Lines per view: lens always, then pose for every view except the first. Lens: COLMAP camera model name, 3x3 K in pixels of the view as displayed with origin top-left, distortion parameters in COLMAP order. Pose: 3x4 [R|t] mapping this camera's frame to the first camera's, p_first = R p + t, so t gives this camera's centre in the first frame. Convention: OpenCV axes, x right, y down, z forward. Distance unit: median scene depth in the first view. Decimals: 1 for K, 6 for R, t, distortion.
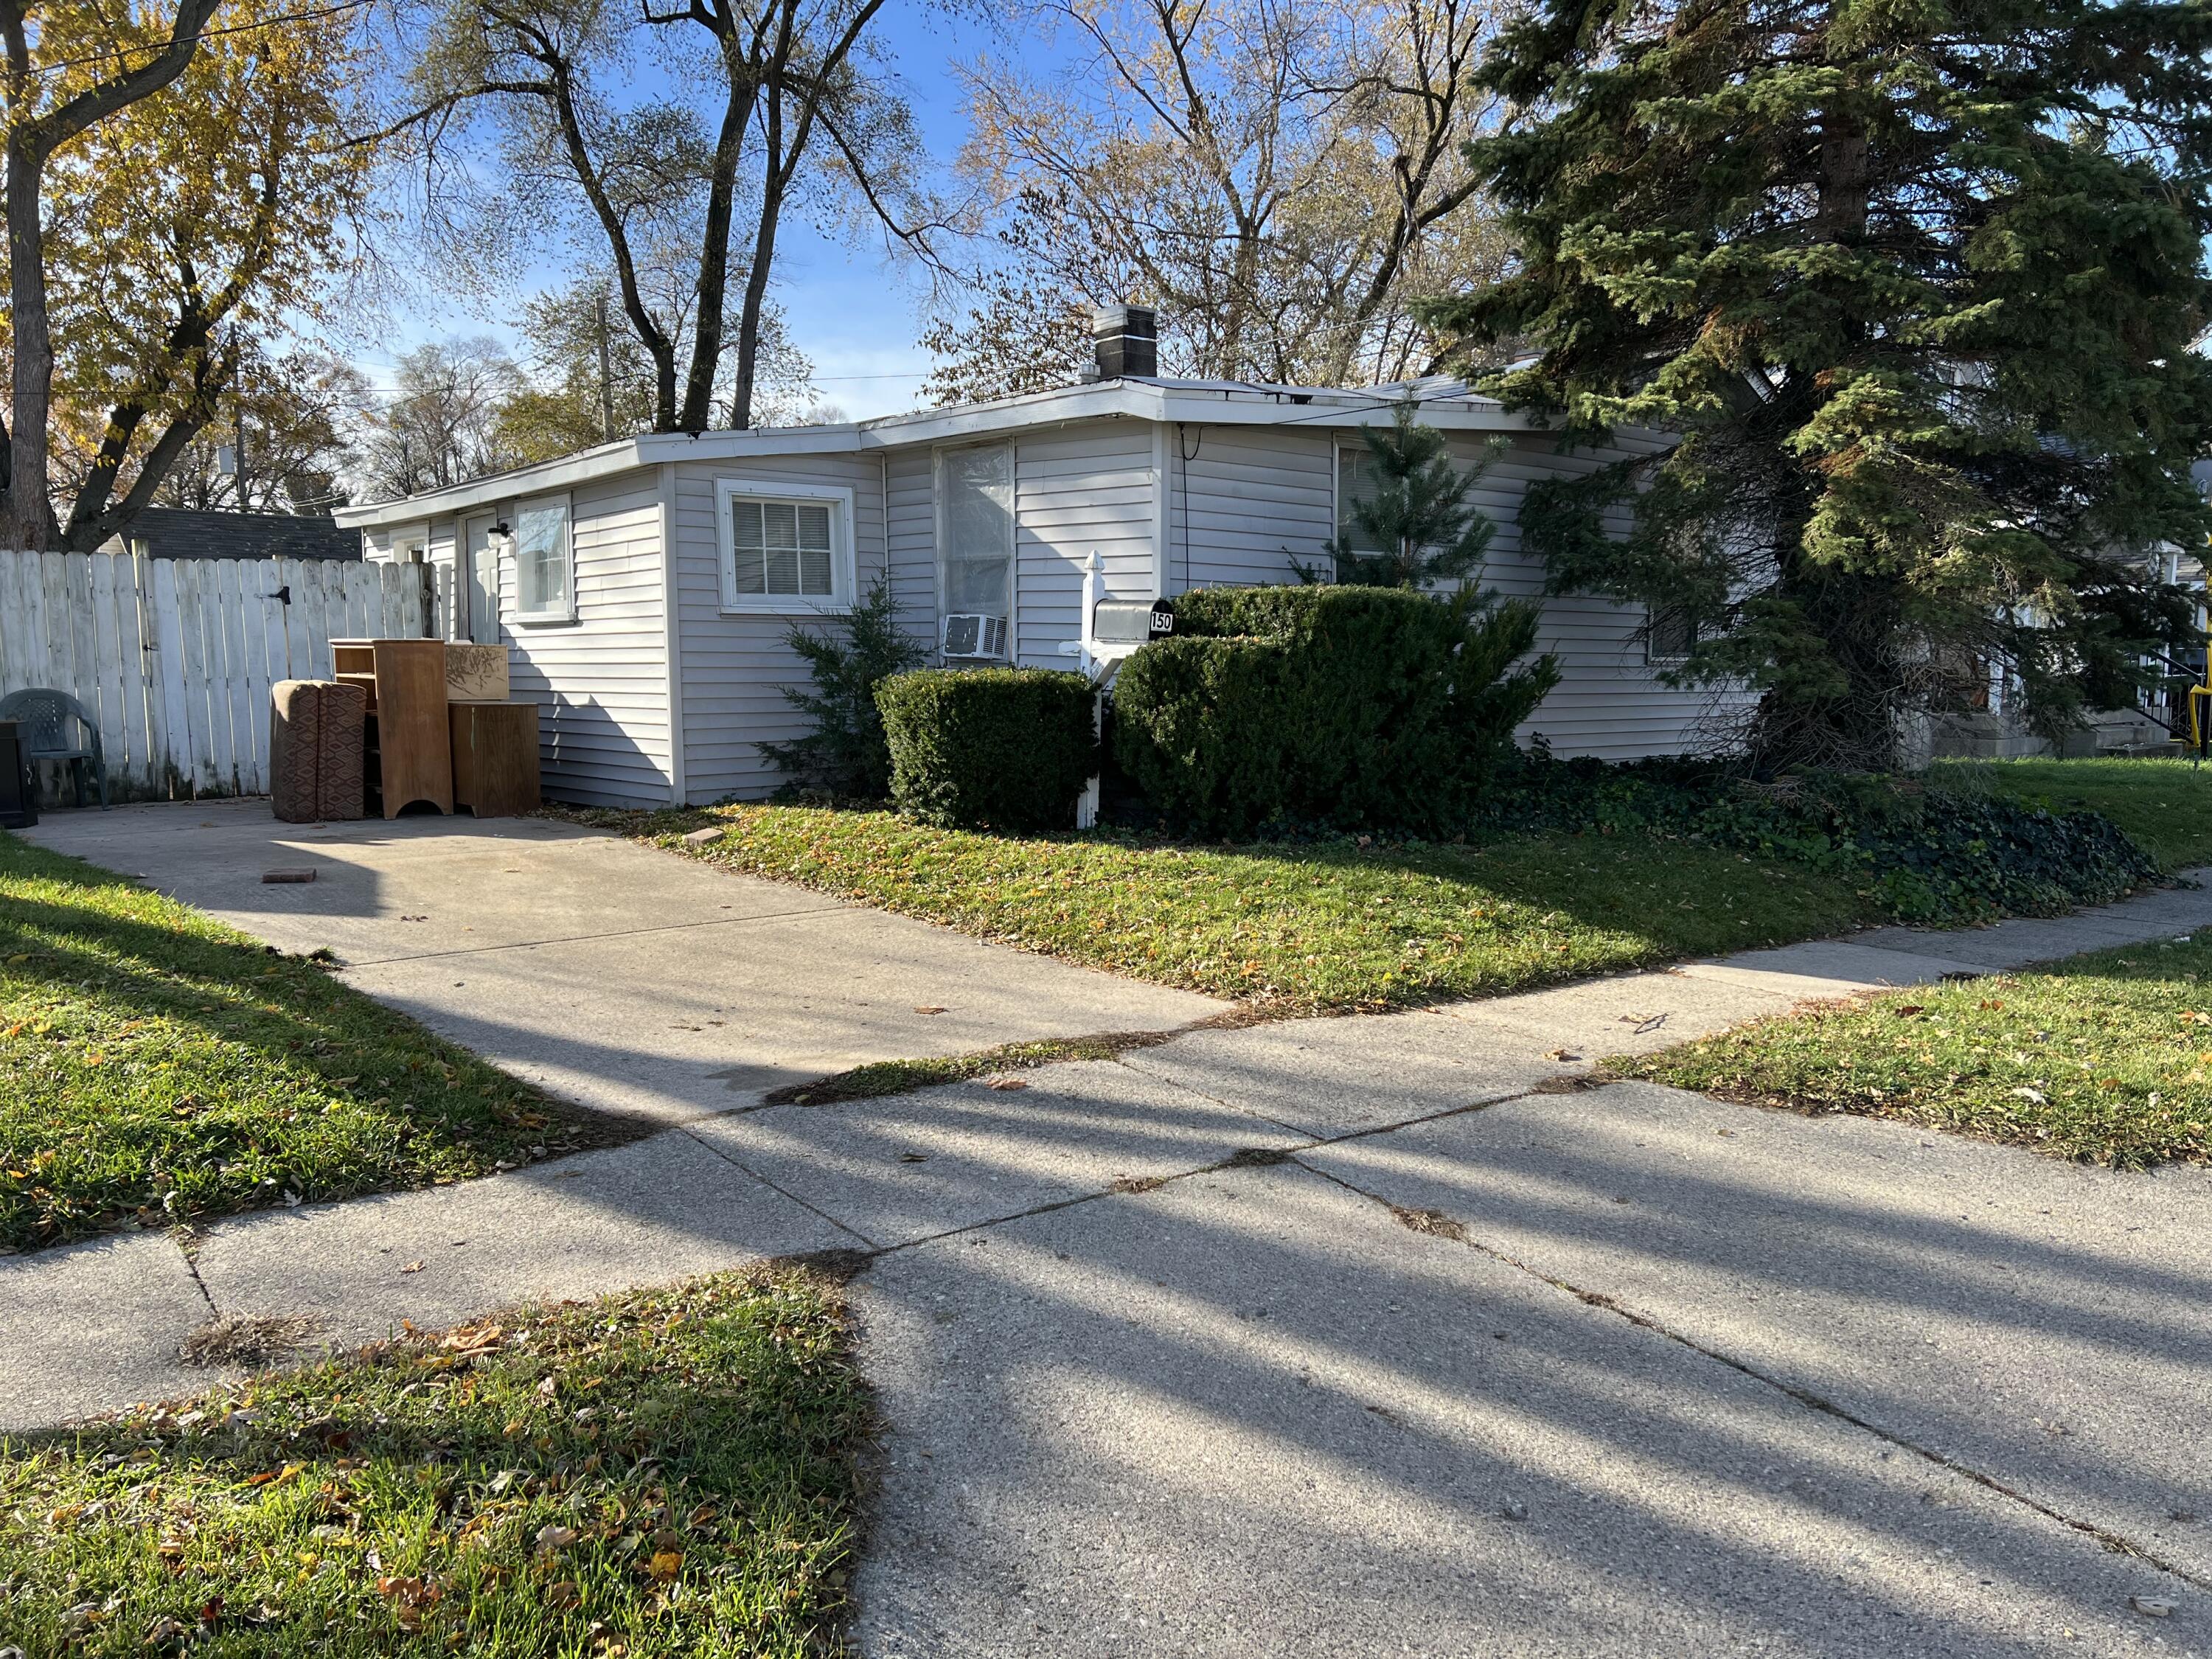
lens RADIAL K [[1643.4, 0, 1116.3], [0, 1643.4, 843.9], [0, 0, 1]] dist [0.084168, -0.089850]
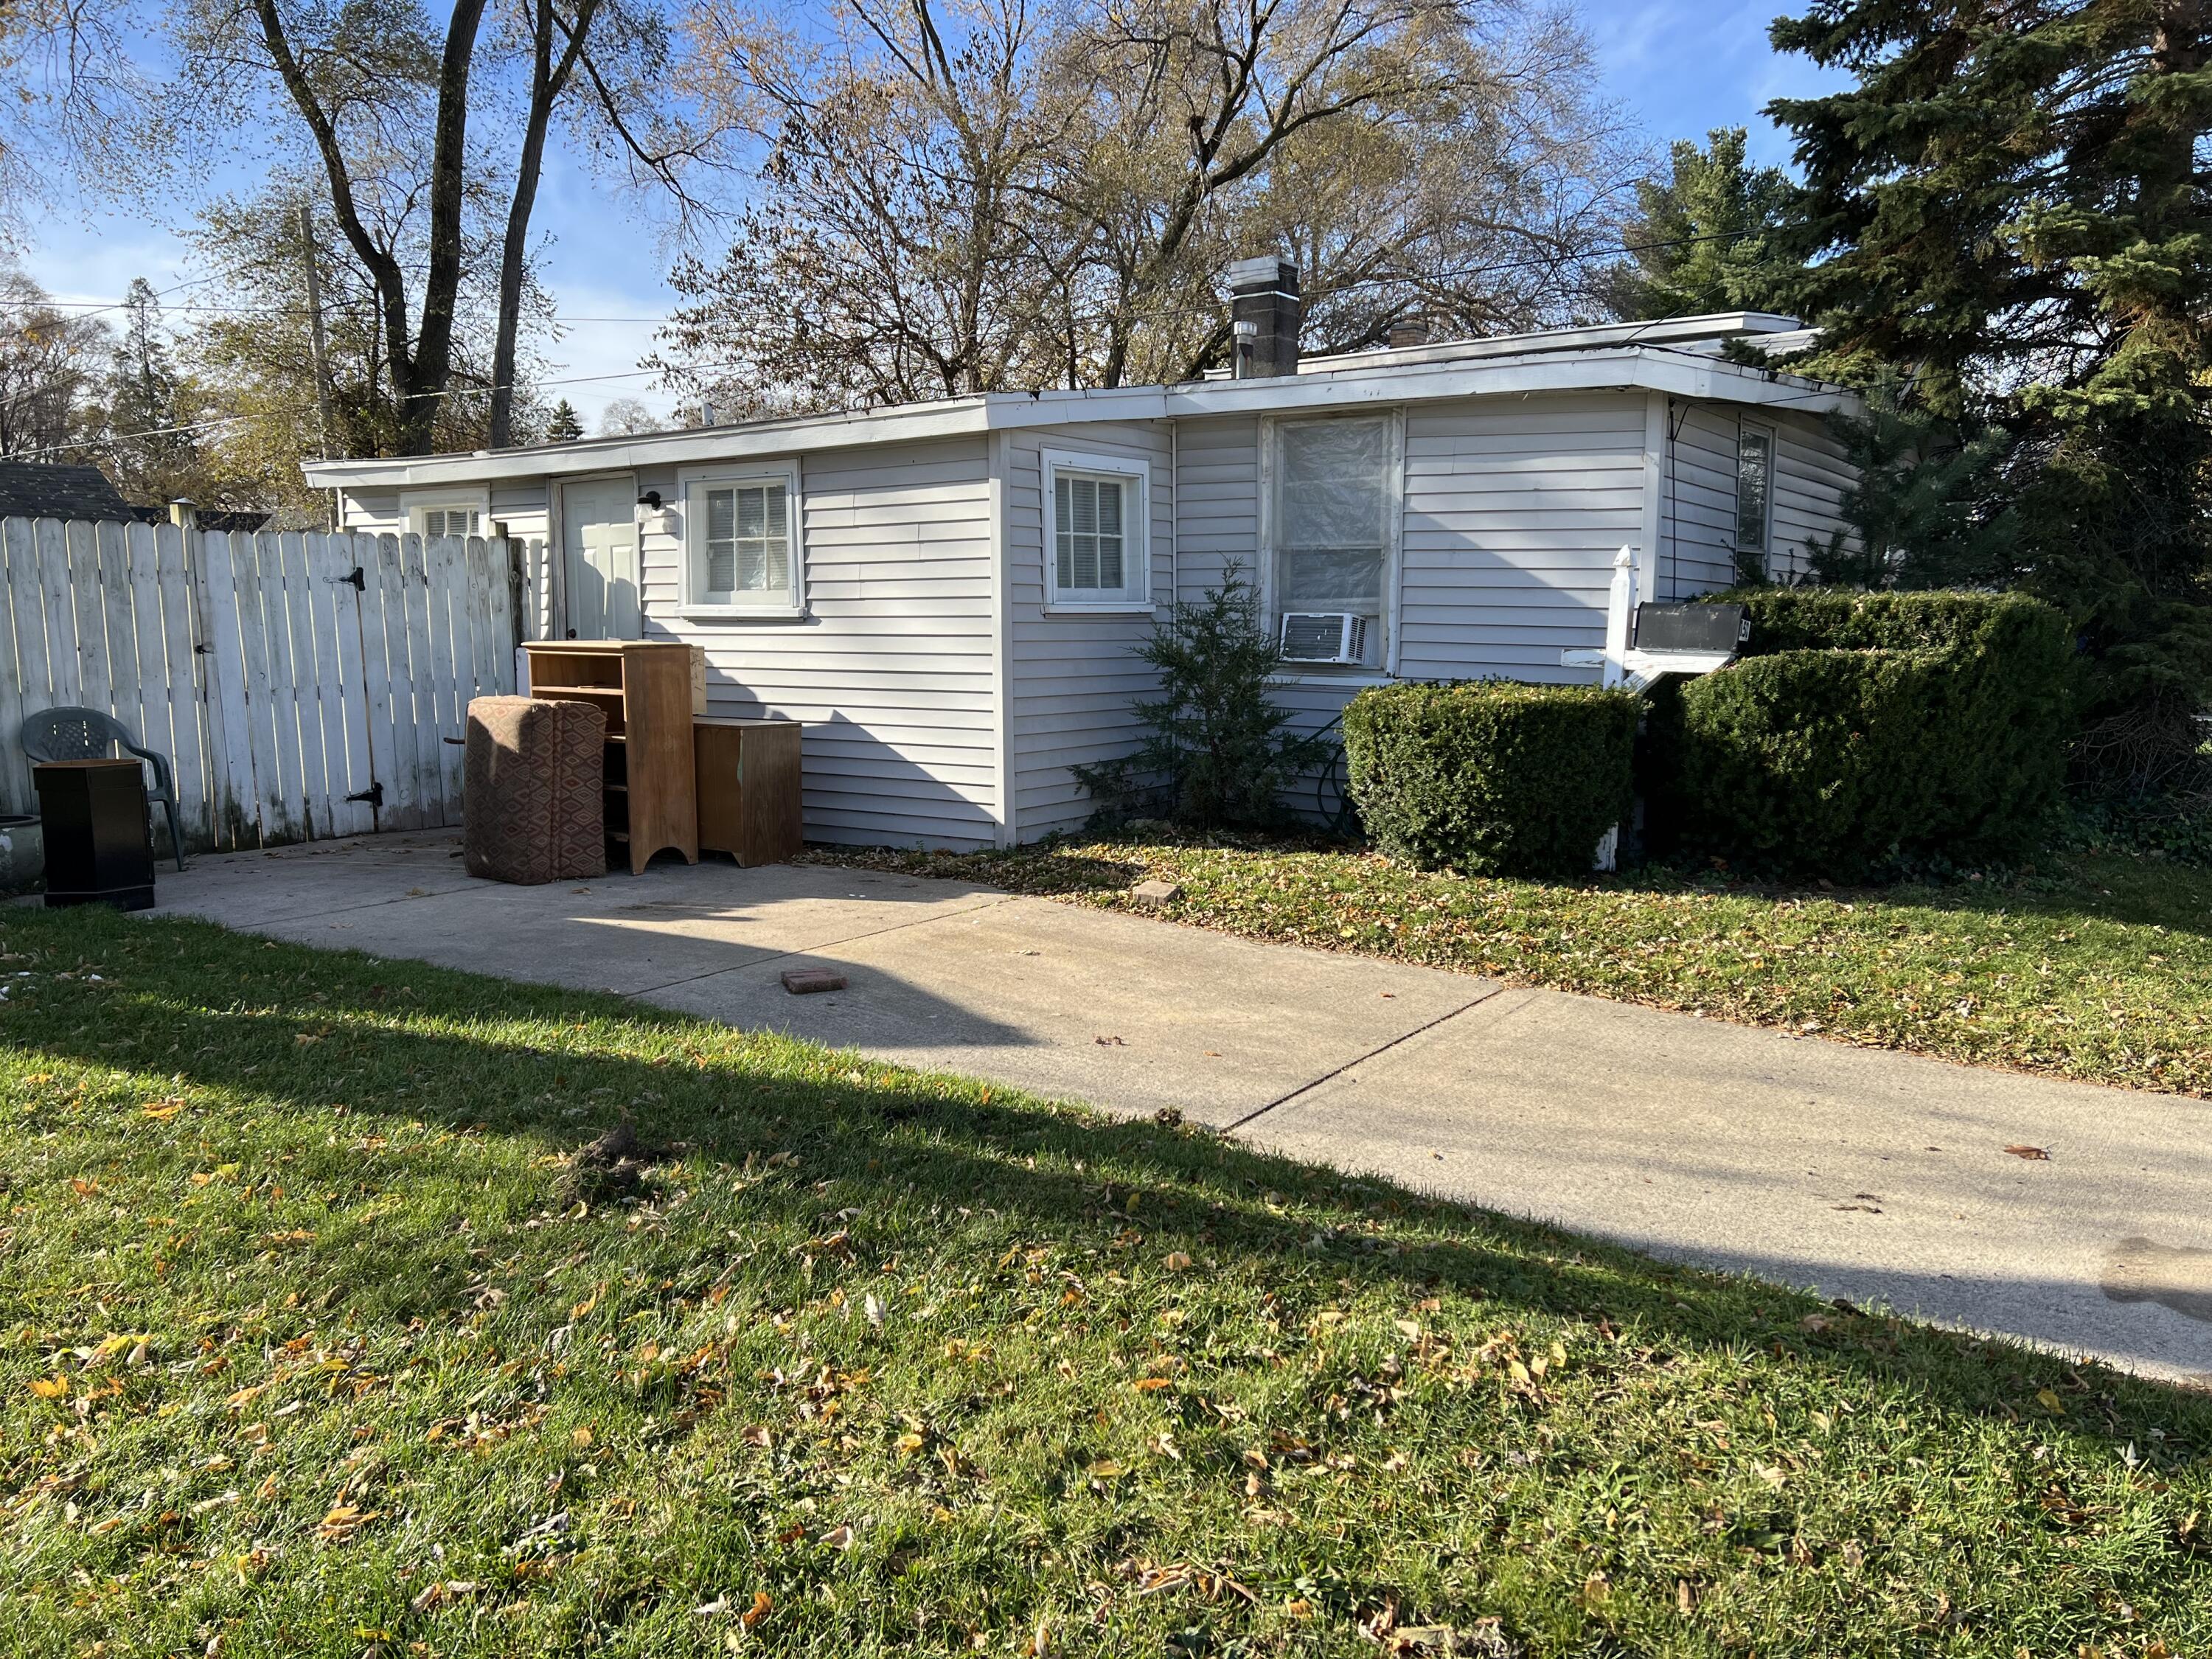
lens RADIAL K [[1643.4, 0, 1116.3], [0, 1643.4, 843.9], [0, 0, 1]] dist [0.084168, -0.089850]
pose [[0.968942, -0.030128, 0.245447, -0.370267], [0.024570, 0.999368, 0.025679, -0.039318], [-0.246065, -0.018851, 0.969070, 0.170837]]
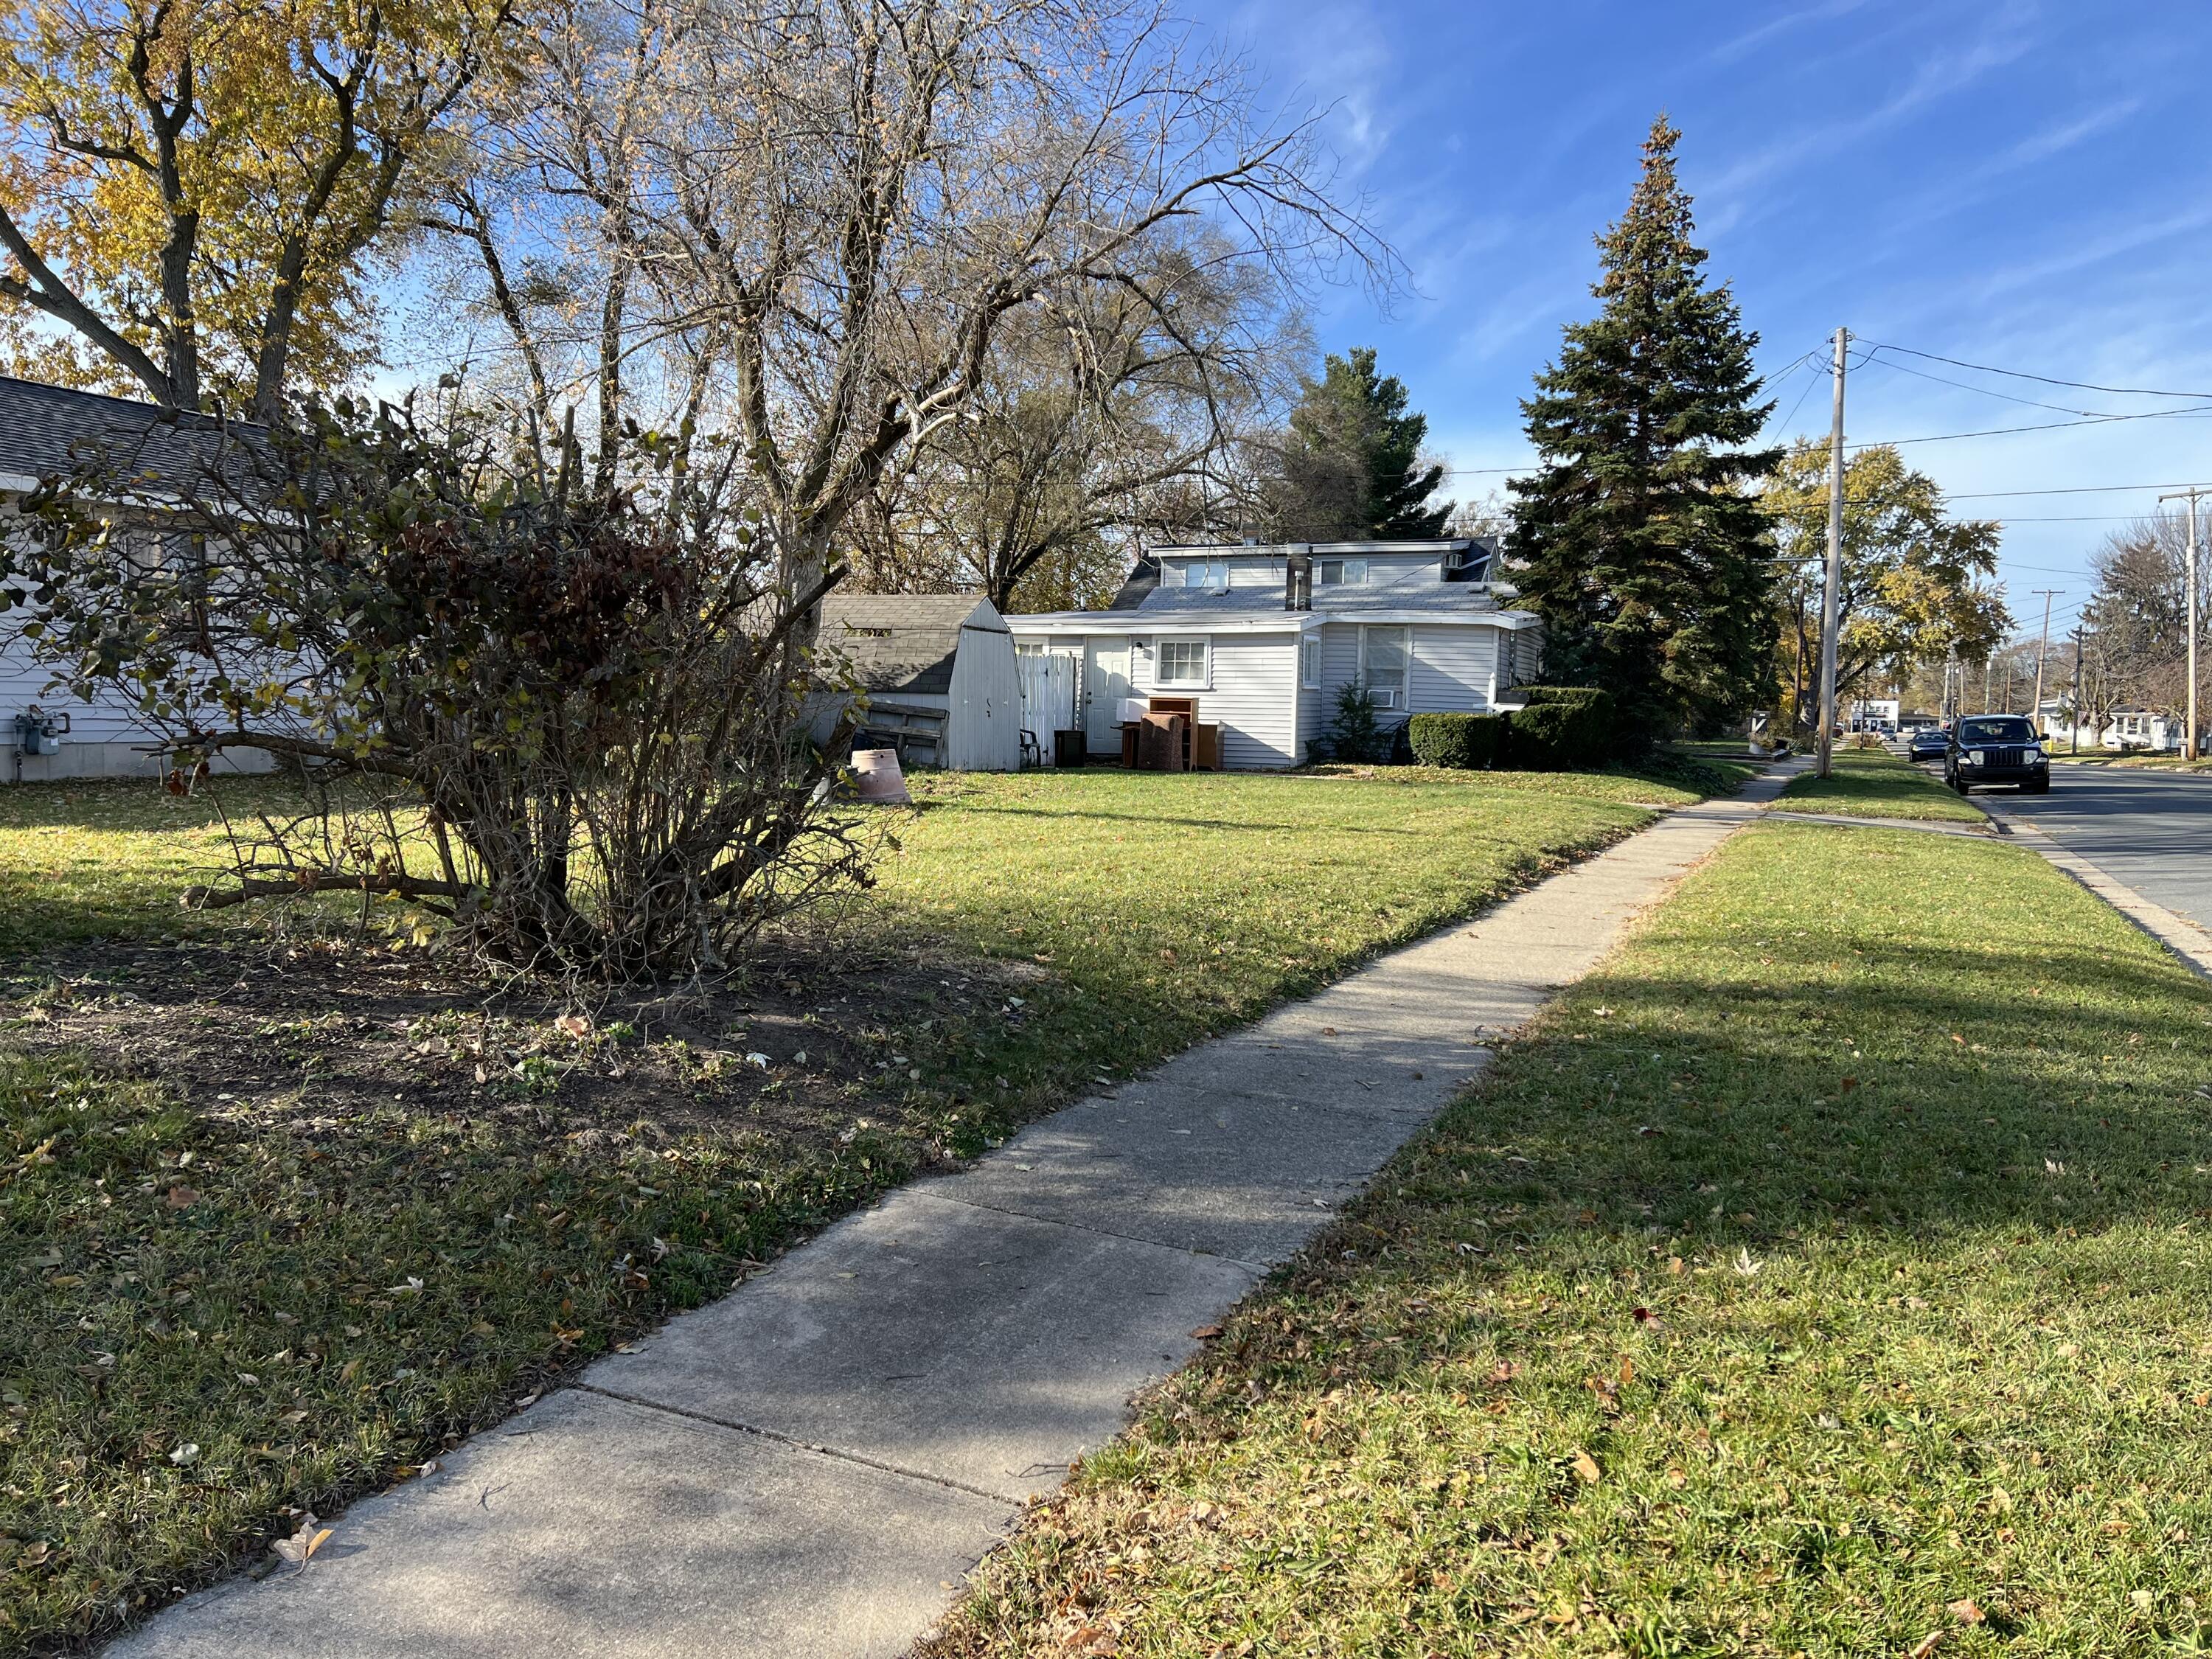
lens RADIAL K [[1643.4, 0, 1116.3], [0, 1643.4, 843.9], [0, 0, 1]] dist [0.084168, -0.089850]
pose [[0.883059, -0.022156, 0.468739, -1.485447], [0.031263, 0.999443, -0.011655, 0.101811], [-0.468220, 0.024947, 0.883260, -0.938143]]
